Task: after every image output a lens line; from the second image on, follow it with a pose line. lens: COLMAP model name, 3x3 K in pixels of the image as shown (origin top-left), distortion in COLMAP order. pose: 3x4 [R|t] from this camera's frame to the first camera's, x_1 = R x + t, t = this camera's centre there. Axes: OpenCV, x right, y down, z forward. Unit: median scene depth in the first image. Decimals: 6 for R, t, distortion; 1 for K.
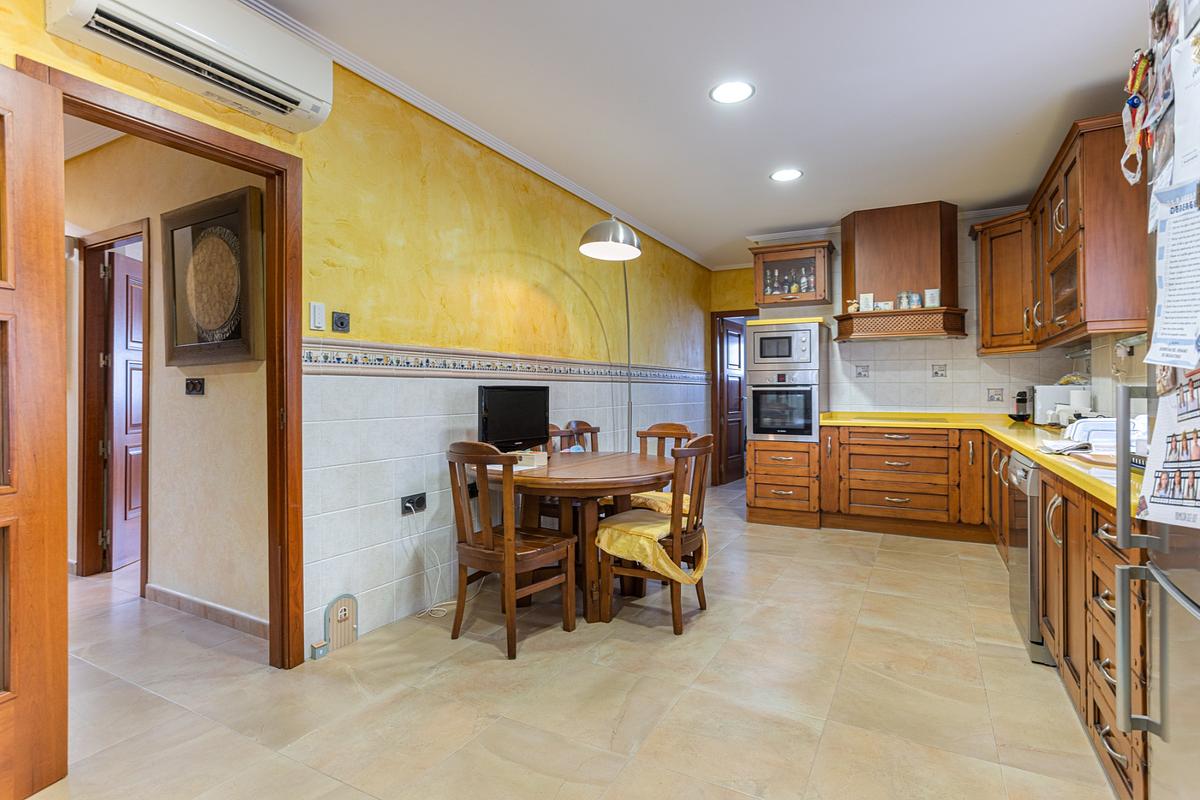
lens RADIAL K [[596.2, 0, 593.3], [0, 596.2, 393.6], [0, 0, 1]] dist [-0.034714, 0.001725]
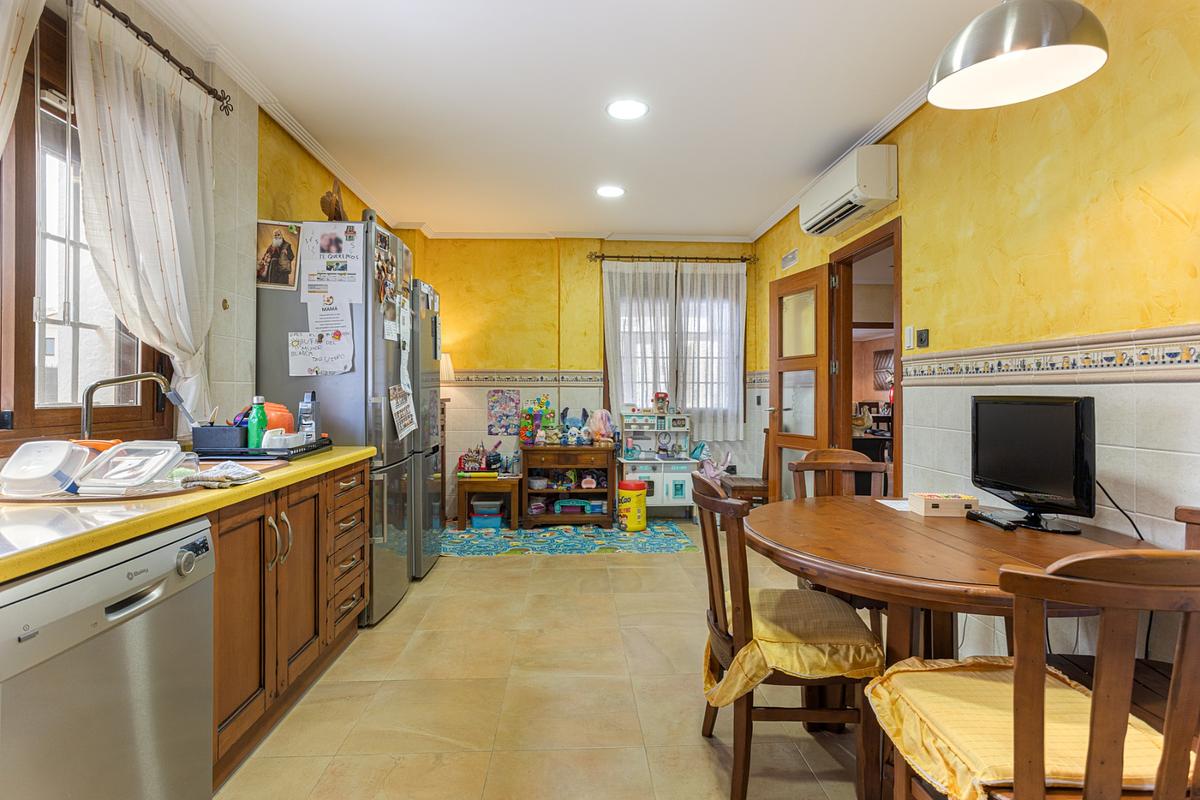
lens RADIAL K [[596.2, 0, 594.5], [0, 596.2, 395.6], [0, 0, 1]] dist [-0.034714, 0.001725]
pose [[-0.844975, -0.000064, -0.534806, 0.575875], [-0.005900, 0.999940, 0.009204, -0.017283], [0.534773, 0.010932, -0.844925, 1.357689]]
